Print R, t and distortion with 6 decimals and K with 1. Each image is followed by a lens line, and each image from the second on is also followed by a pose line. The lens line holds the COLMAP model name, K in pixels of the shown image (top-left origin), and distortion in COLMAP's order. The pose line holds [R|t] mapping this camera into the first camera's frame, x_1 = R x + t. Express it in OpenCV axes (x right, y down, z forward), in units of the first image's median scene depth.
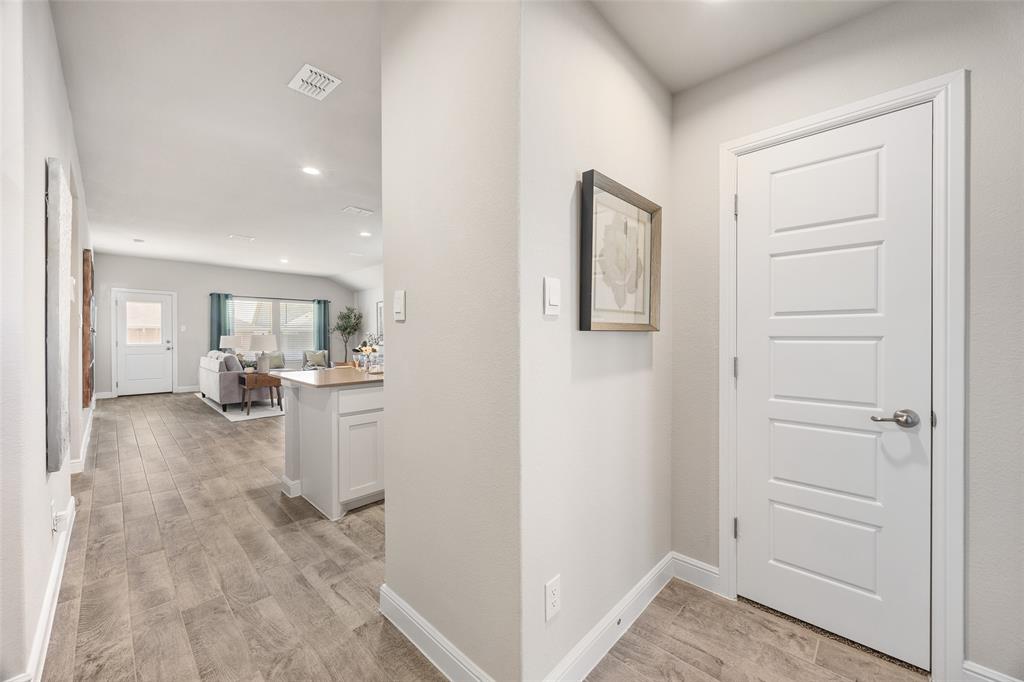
lens RADIAL K [[389.7, 0, 538.4], [0, 389.7, 338.5], [0, 0, 1]] dist [-0.009077, -0.000530]
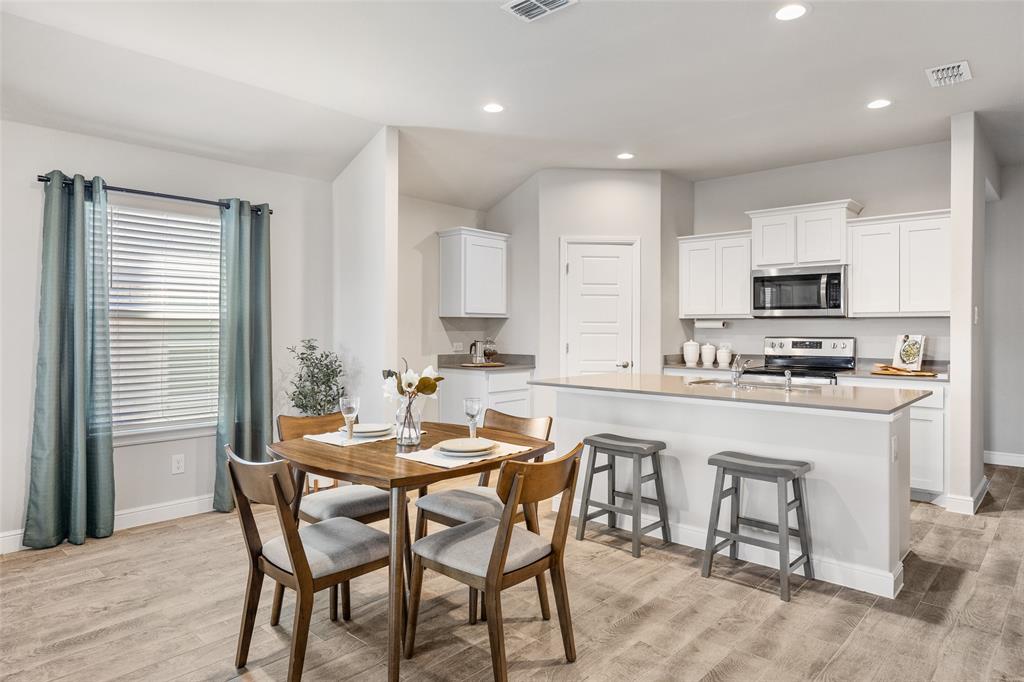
lens RADIAL K [[620.2, 0, 502.3], [0, 620.2, 329.5], [0, 0, 1]] dist [-0.004076, -0.000548]
pose [[0.018993, -0.001314, 0.999819, -0.816379], [0.007688, 0.999970, 0.001168, -0.013872], [-0.999790, 0.007664, 0.019003, 0.794899]]
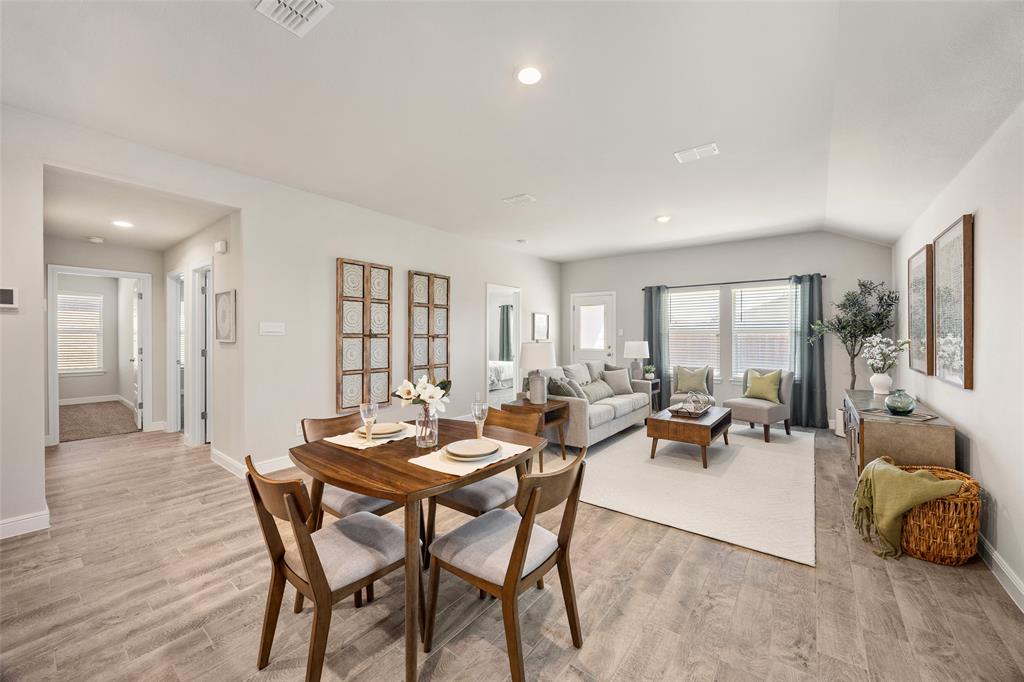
lens RADIAL K [[396.5, 0, 498.5], [0, 396.5, 336.9], [0, 0, 1]] dist [0.000900, -0.000450]
pose [[0.054263, 0.002129, -0.998524, -0.064714], [-0.010147, 0.999947, 0.001580, -0.018721], [0.998475, 0.010046, 0.054282, 0.906956]]
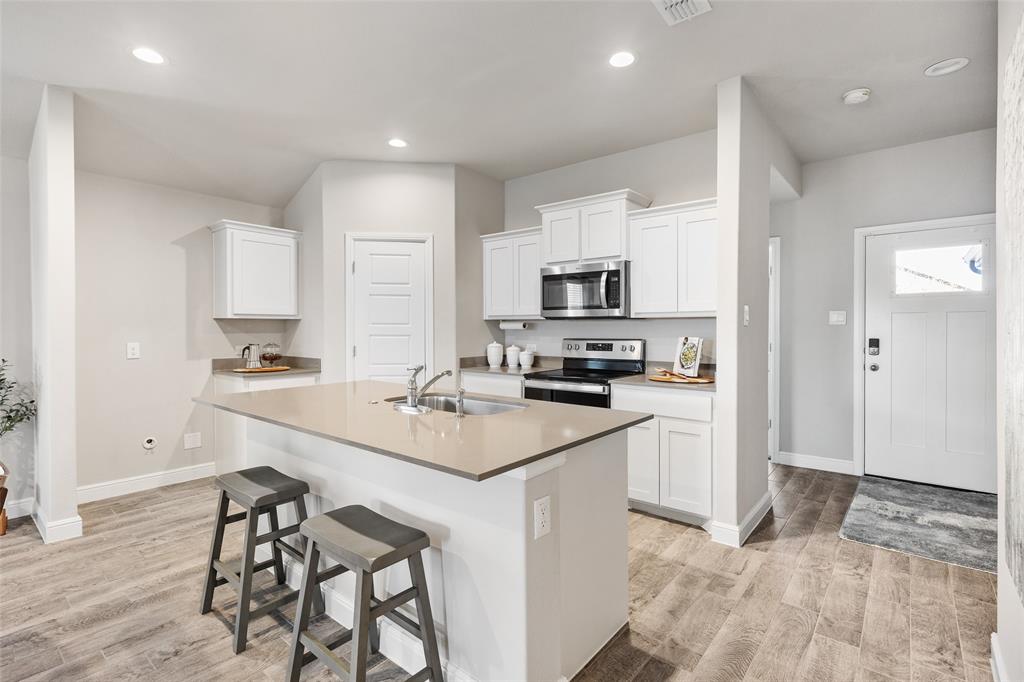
lens RADIAL K [[481.4, 0, 500.9], [0, 481.4, 333.3], [0, 0, 1]] dist [0.005233, 0.000483]
pose [[-0.026264, -0.010424, 0.999601, -0.569770], [0.010258, 0.999890, 0.010696, -0.014708], [-0.999602, 0.010535, -0.026154, 0.521293]]
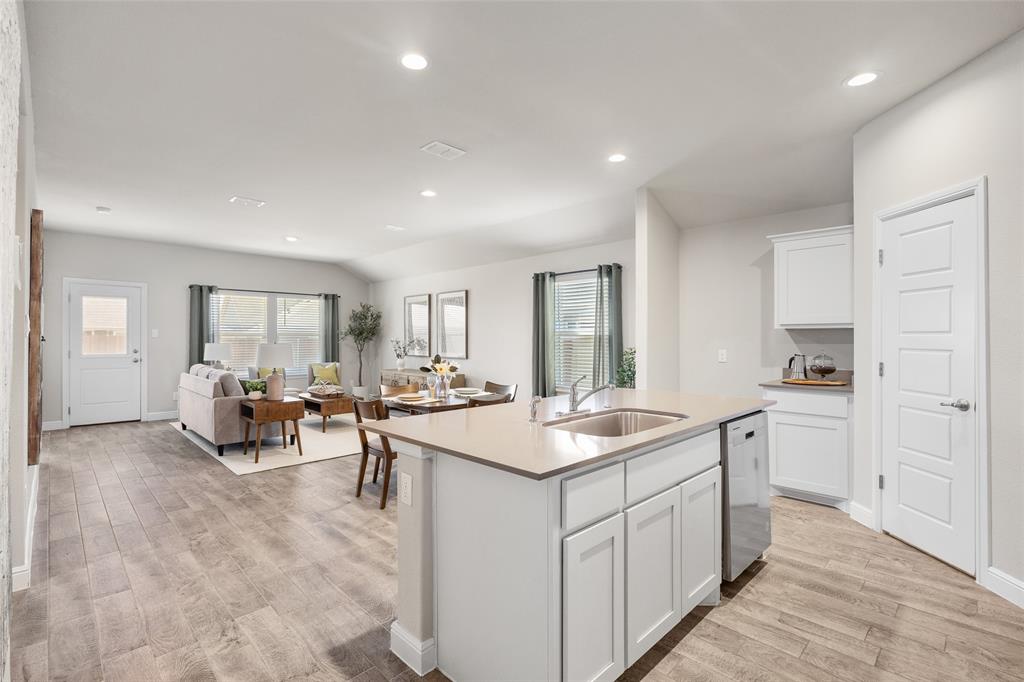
lens RADIAL K [[478.5, 0, 523.5], [0, 478.5, 338.2], [0, 0, 1]] dist [-0.009784, -0.000278]
pose [[0.998457, 0.000876, -0.055530, -0.226119], [-0.001378, 0.999959, -0.009002, -0.012288], [0.055520, 0.009065, 0.998416, 0.183609]]
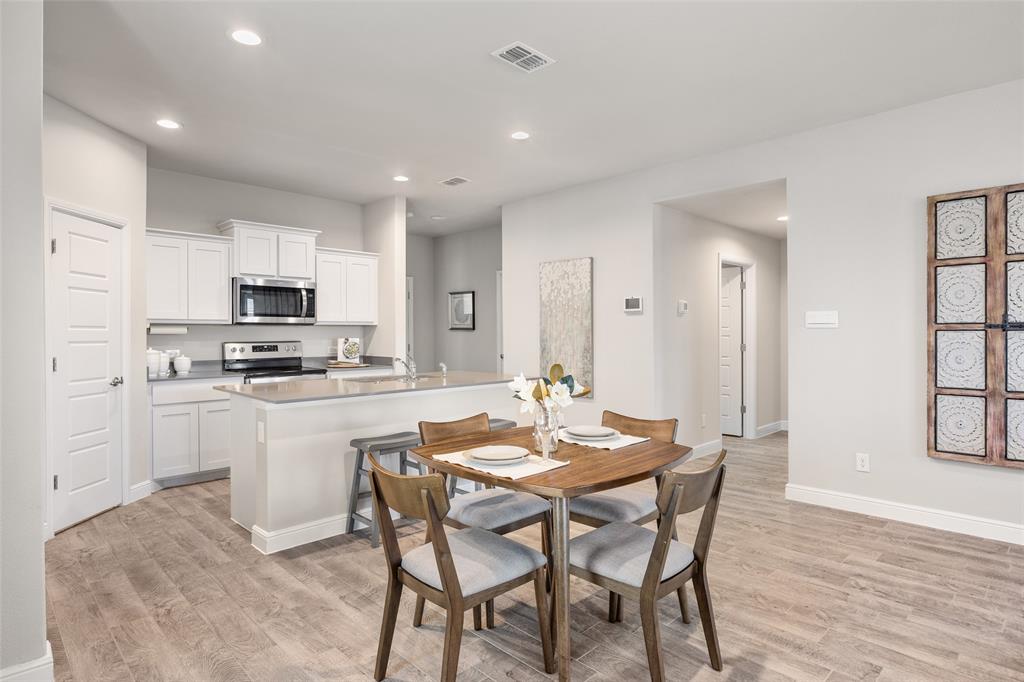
lens RADIAL K [[548.5, 0, 539.4], [0, 548.5, 337.2], [0, 0, 1]] dist [-0.004616, -0.001463]
pose [[-0.999190, 0.004869, 0.039948, -0.389658], [0.005584, 0.999826, 0.017790, -0.019077], [-0.039855, 0.017999, -0.999043, 1.251674]]
